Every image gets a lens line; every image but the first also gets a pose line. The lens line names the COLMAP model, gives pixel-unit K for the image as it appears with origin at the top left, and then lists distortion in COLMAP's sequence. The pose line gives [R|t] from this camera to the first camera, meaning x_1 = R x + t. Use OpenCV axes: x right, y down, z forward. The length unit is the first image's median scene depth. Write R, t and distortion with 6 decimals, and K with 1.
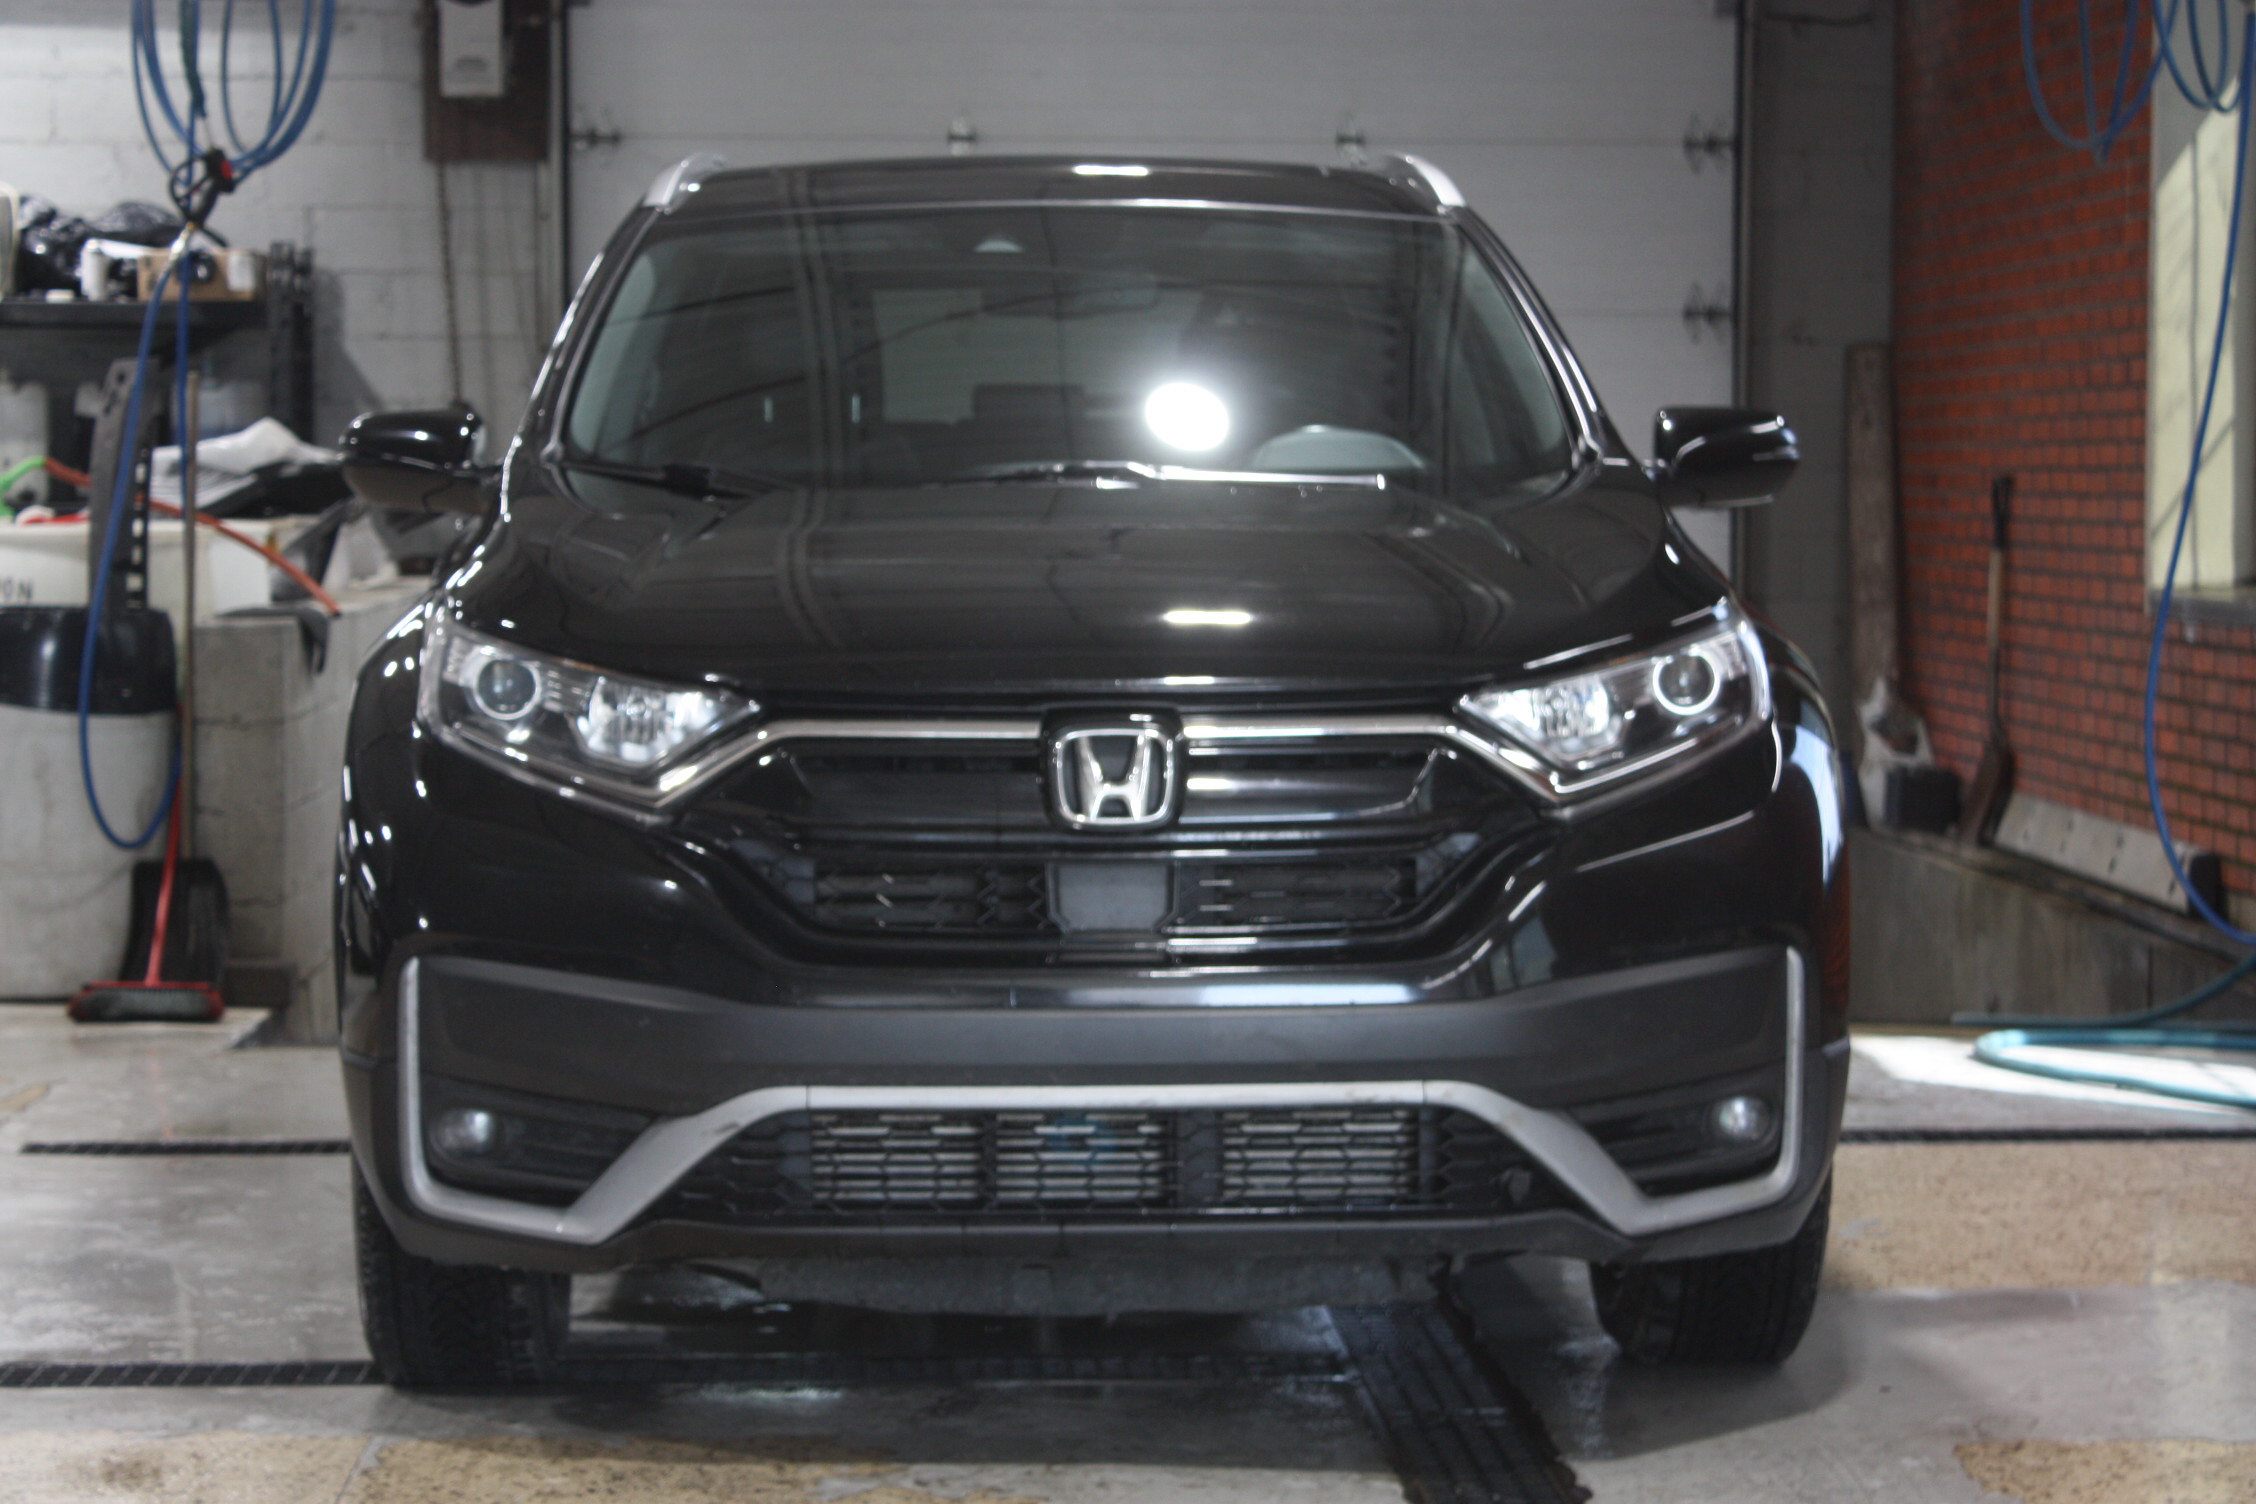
lens RADIAL K [[5007.3, 0, 1128.0], [0, 5007.3, 752.0], [0, 0, 1]] dist [0.080704, 0.065038]
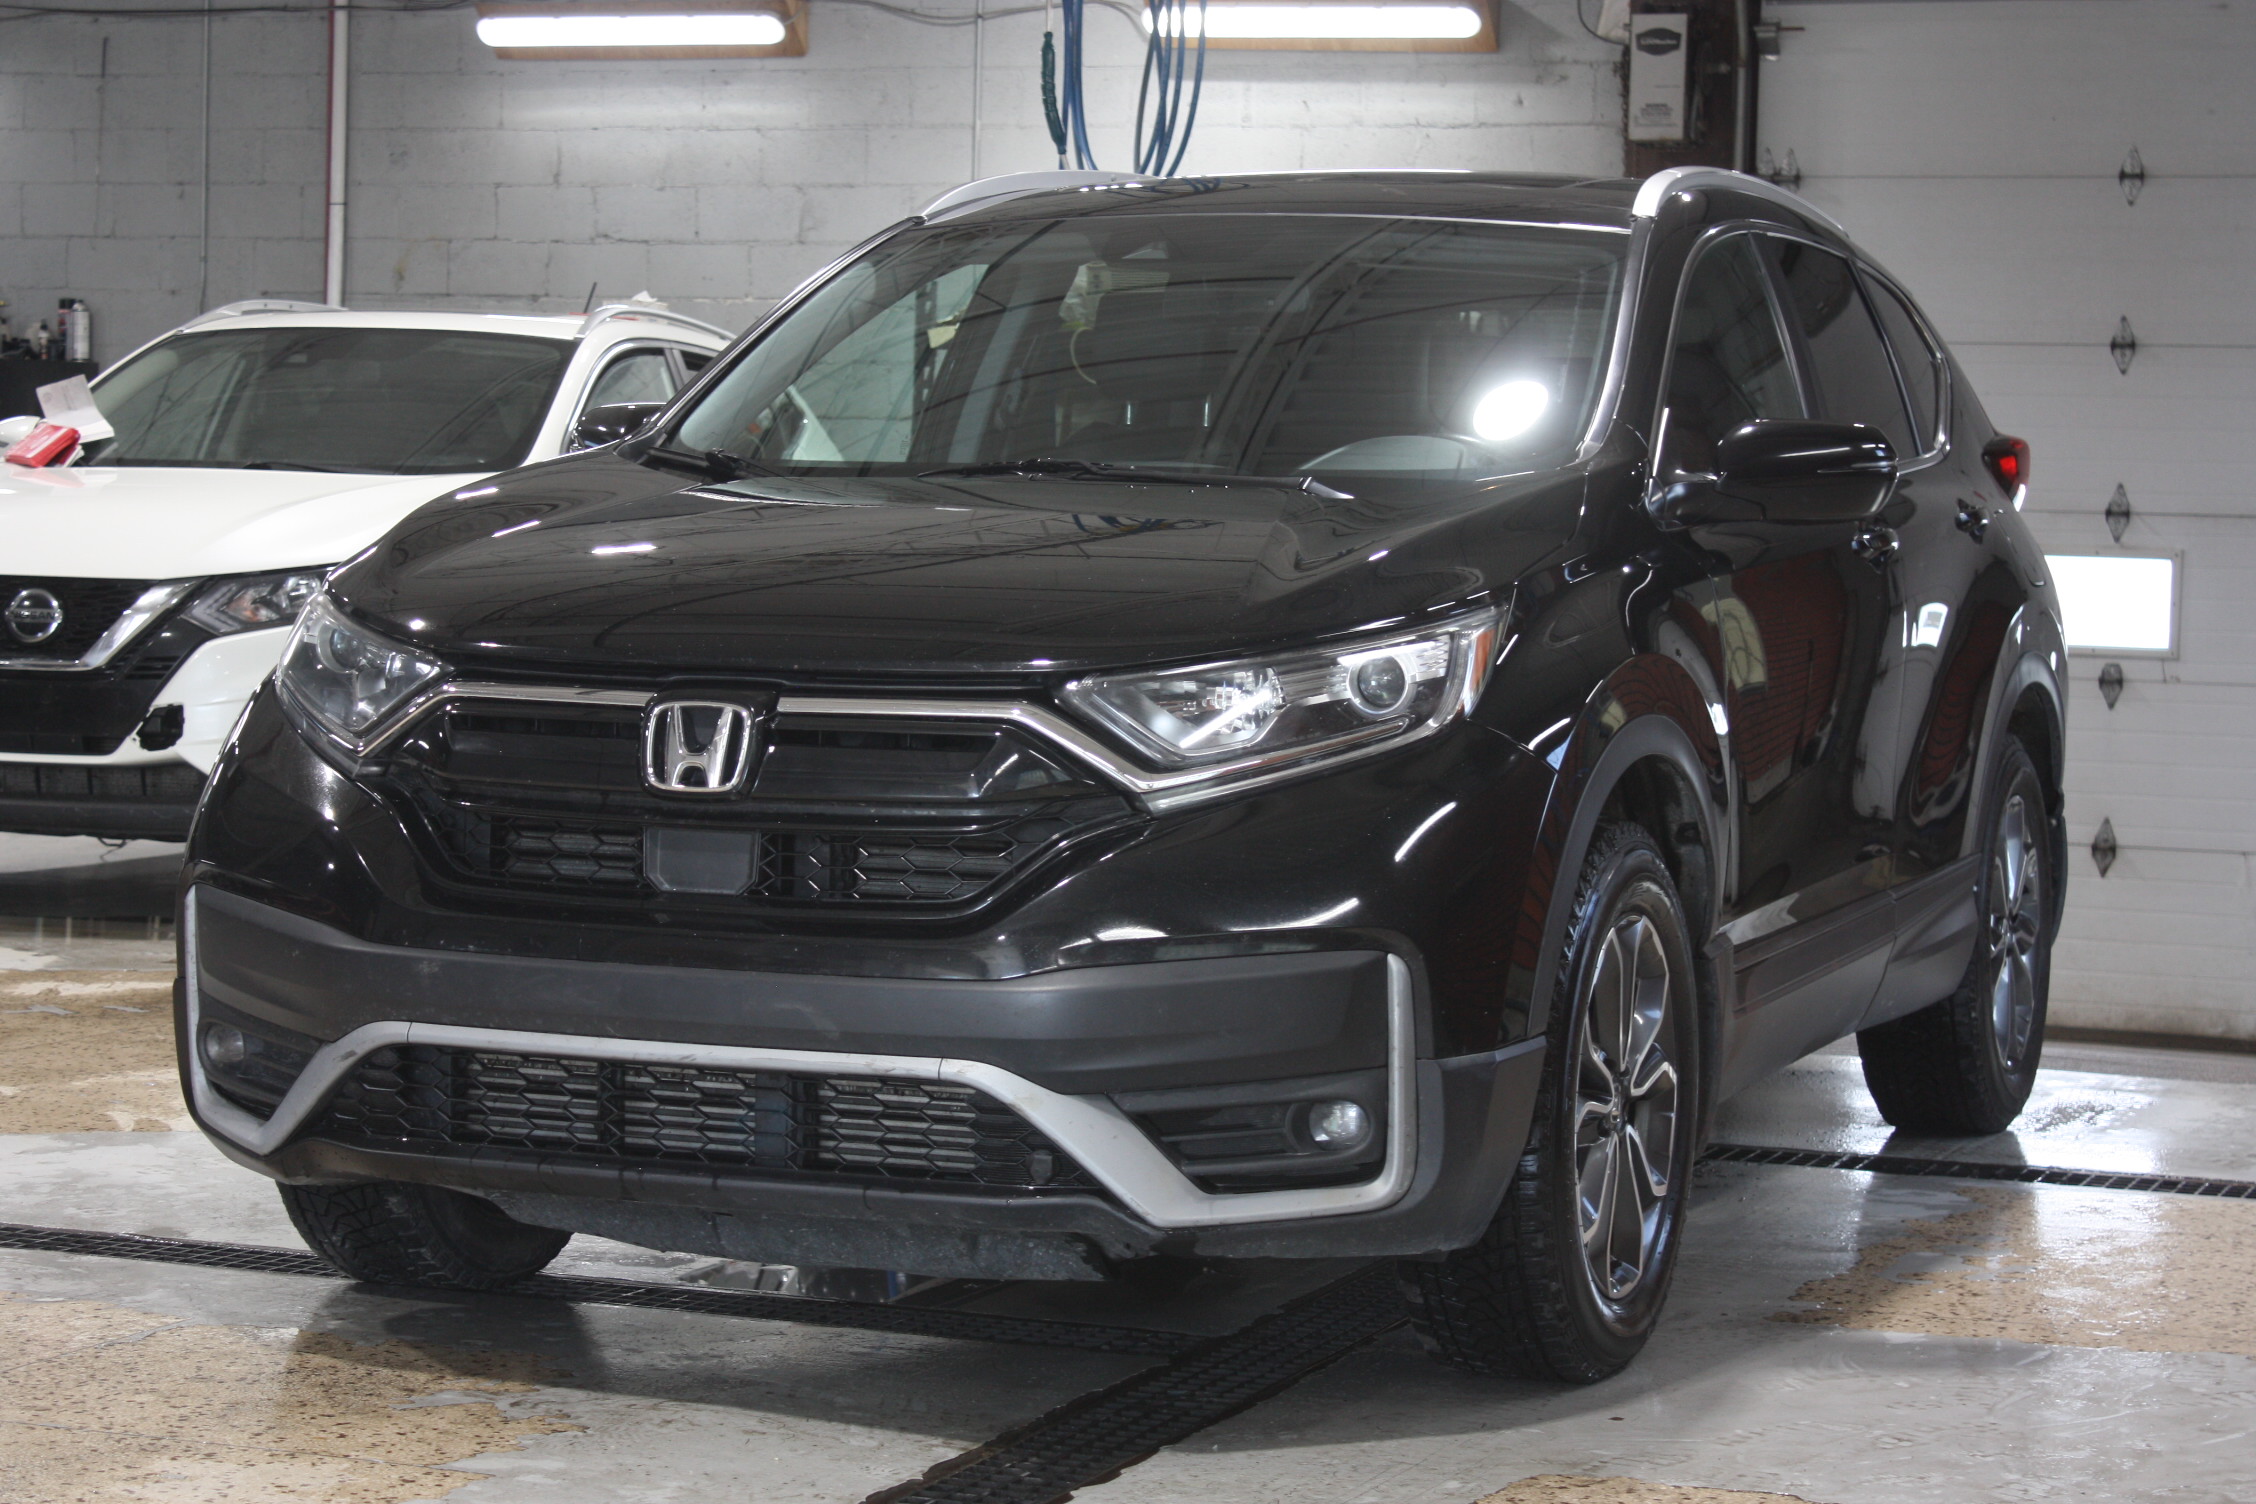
lens RADIAL K [[4899.4, 0, 1128.0], [0, 4899.4, 752.0], [0, 0, 1]] dist [-0.034163, 0.008872]
pose [[0.918495, 0.043131, -0.393074, 0.471698], [-0.047312, 0.998880, -0.000950, 0.002647], [0.392593, 0.019470, 0.919506, 0.092597]]
